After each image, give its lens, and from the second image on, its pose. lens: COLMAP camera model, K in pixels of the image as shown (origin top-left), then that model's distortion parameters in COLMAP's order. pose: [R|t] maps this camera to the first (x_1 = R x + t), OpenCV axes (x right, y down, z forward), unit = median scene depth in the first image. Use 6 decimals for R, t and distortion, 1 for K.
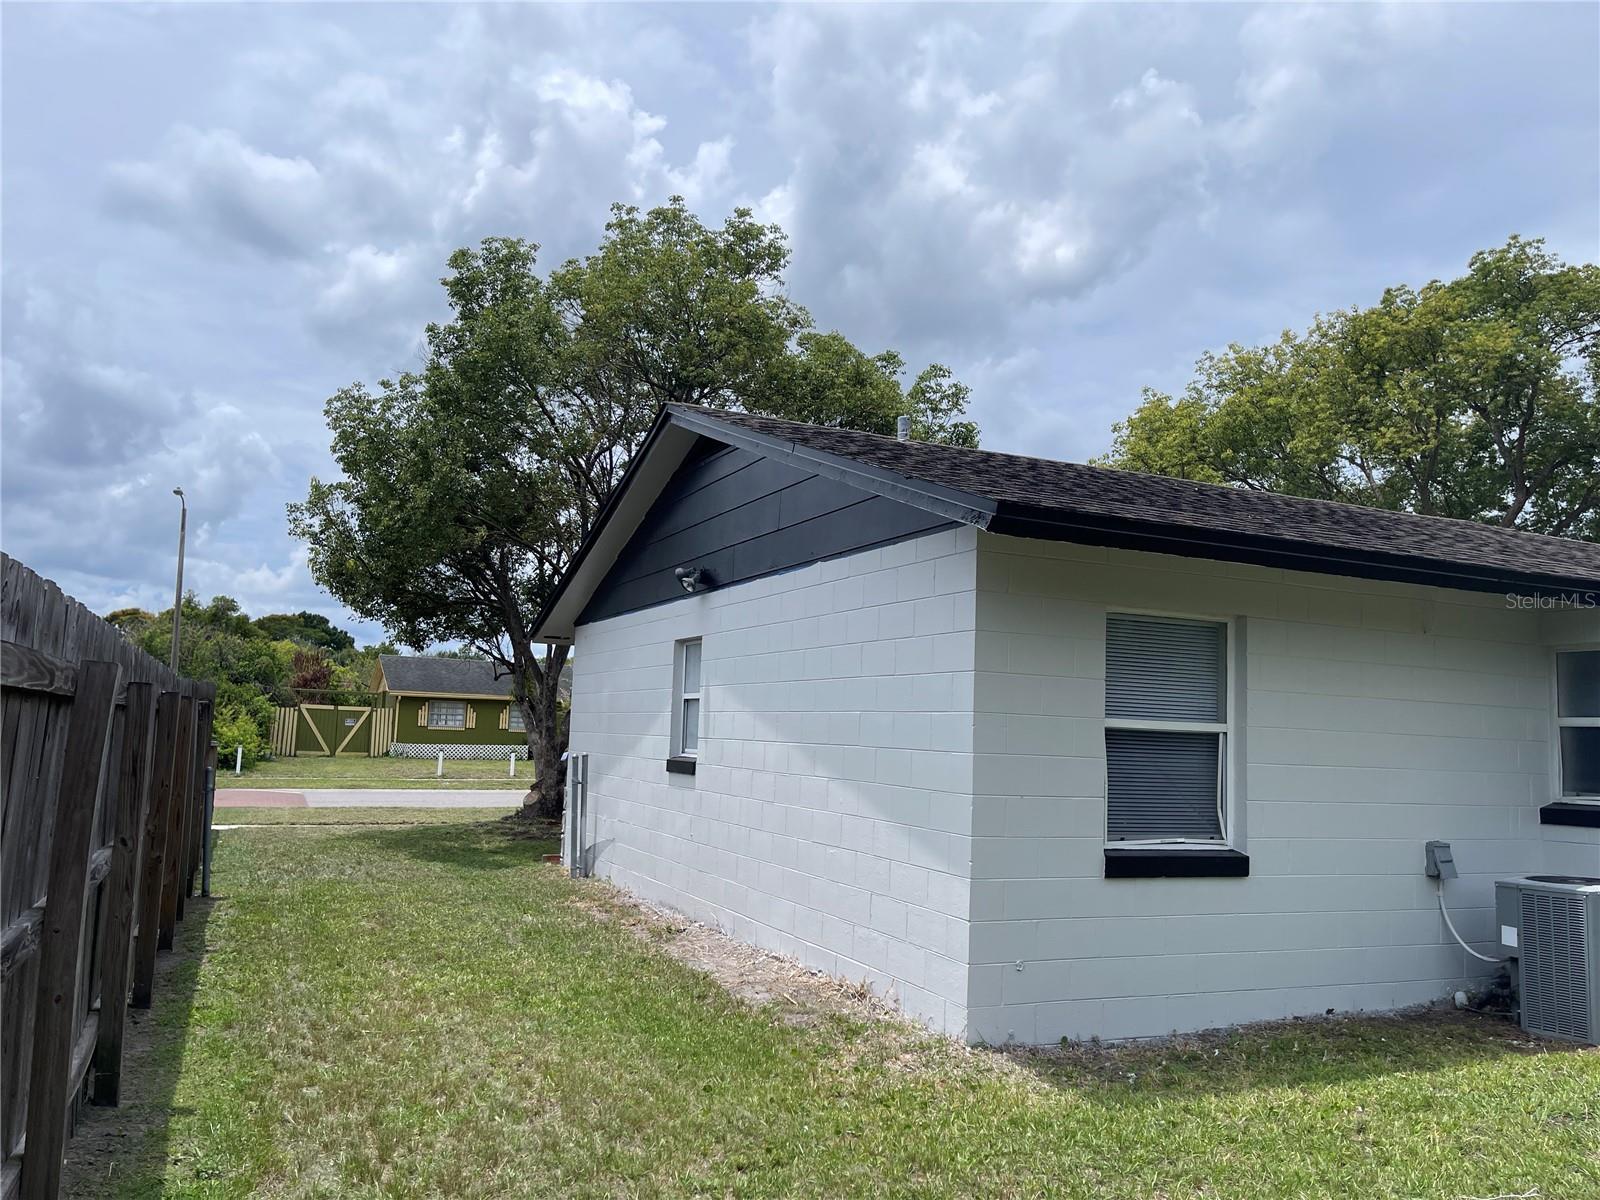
lens RADIAL K [[1210.5, 0, 804.6], [0, 1210.5, 611.0], [0, 0, 1]] dist [0.057520, -0.040509]
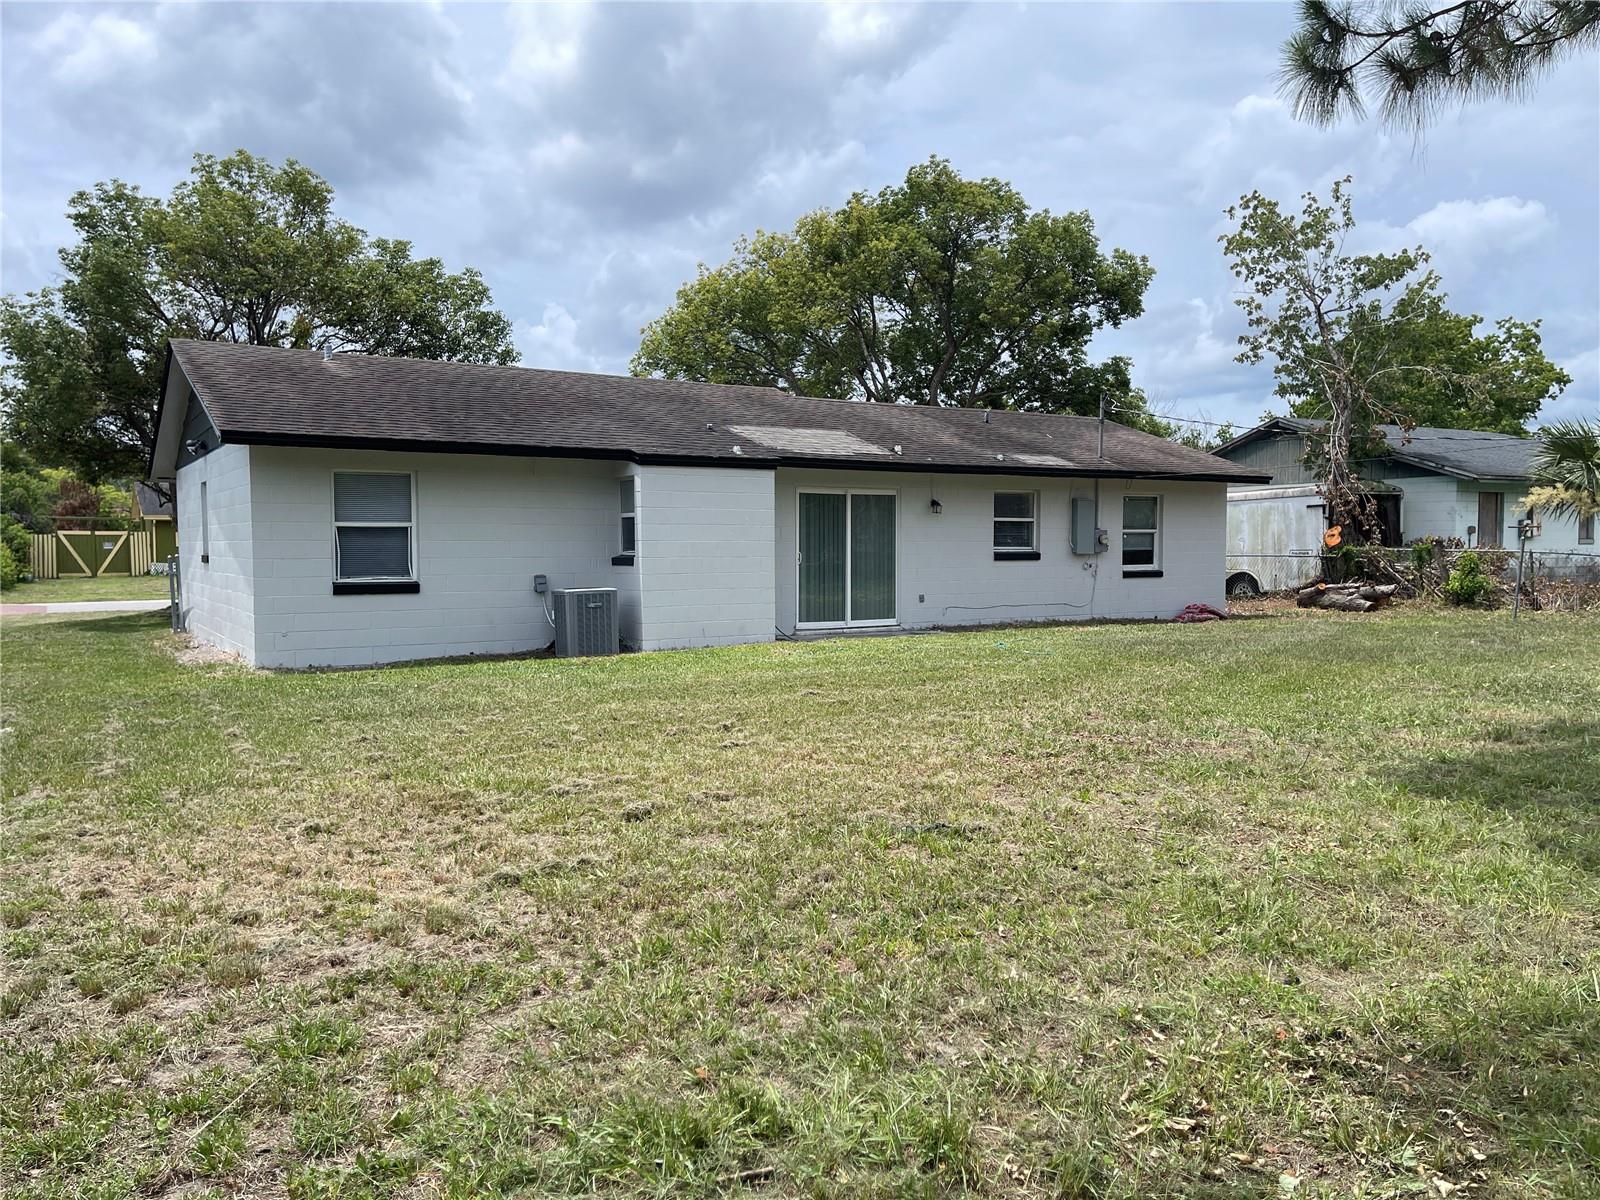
lens RADIAL K [[1210.5, 0, 798.6], [0, 1210.5, 598.4], [0, 0, 1]] dist [0.057520, -0.040509]
pose [[0.991662, -0.043623, 0.121255, 0.276332], [0.025247, 0.988493, 0.149148, -0.027844], [-0.126366, -0.144843, 0.981352, -0.432339]]
